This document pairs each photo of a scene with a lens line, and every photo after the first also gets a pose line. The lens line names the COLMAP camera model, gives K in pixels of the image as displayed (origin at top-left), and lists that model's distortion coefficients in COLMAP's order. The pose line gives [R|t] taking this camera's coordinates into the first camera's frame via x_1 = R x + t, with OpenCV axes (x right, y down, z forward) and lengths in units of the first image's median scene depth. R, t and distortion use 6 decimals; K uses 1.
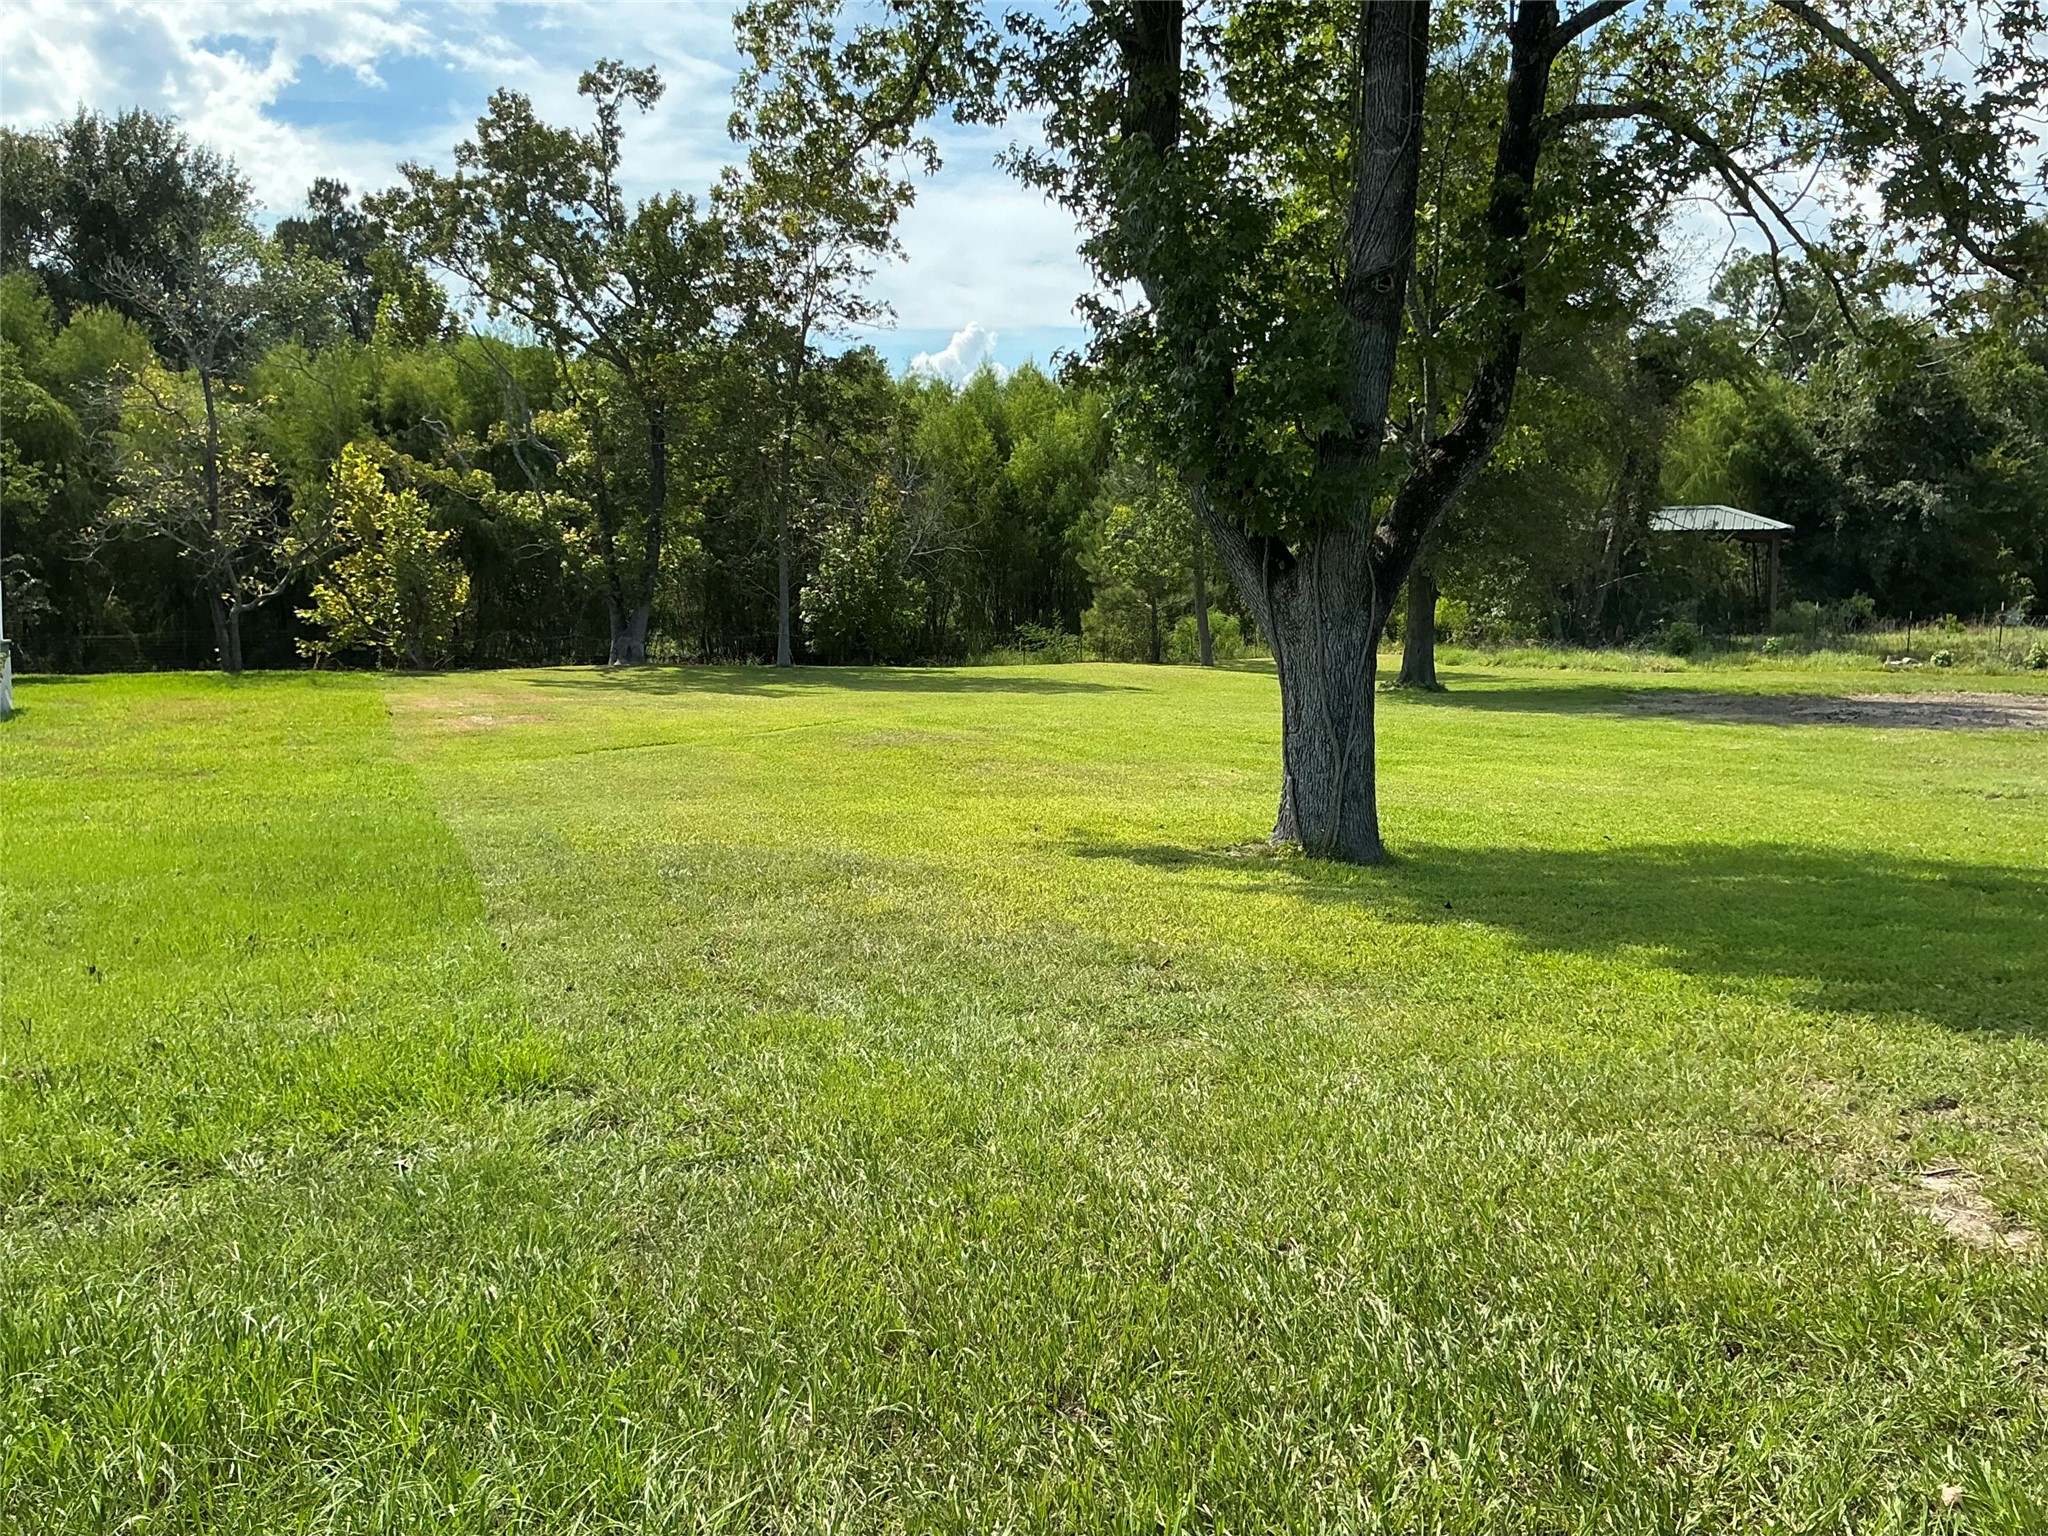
lens RADIAL K [[1801.2, 0, 1020.6], [0, 1801.2, 775.4], [0, 0, 1]] dist [0.175620, -0.355574]
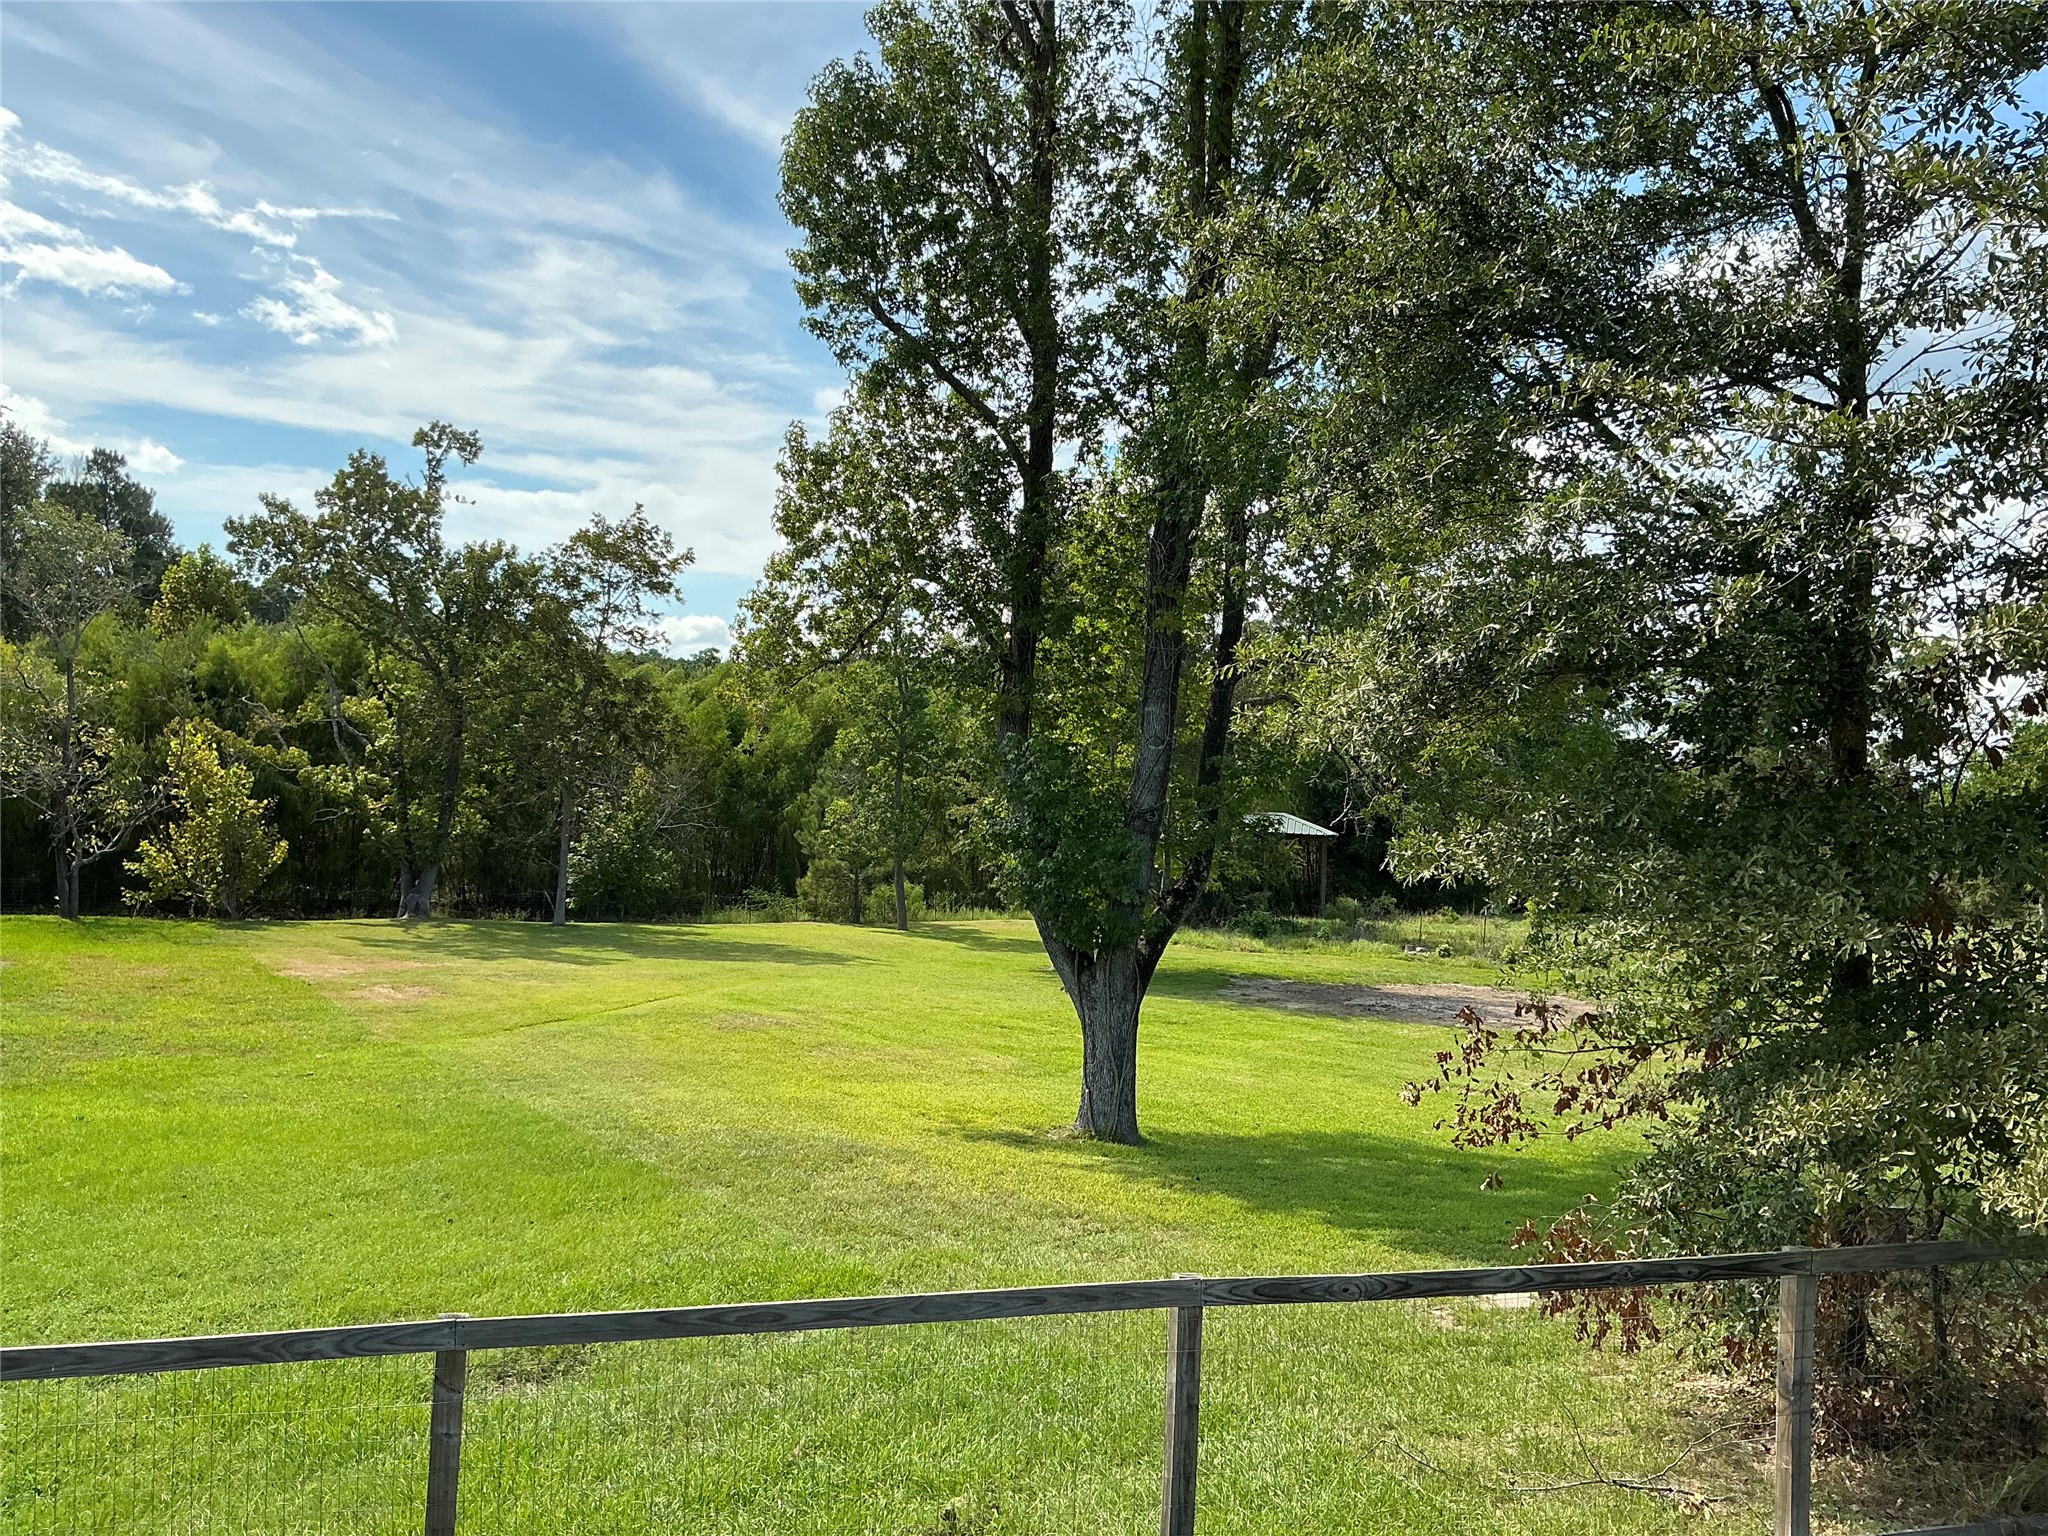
lens RADIAL K [[1665.9, 0, 1024.3], [0, 1665.9, 808.0], [0, 0, 1]] dist [0.134300, -0.257451]
pose [[0.975402, 0.052543, 0.214081, -0.071860], [-0.029689, 0.993642, -0.108604, -0.025299], [-0.218426, 0.099577, 0.970760, -0.146060]]
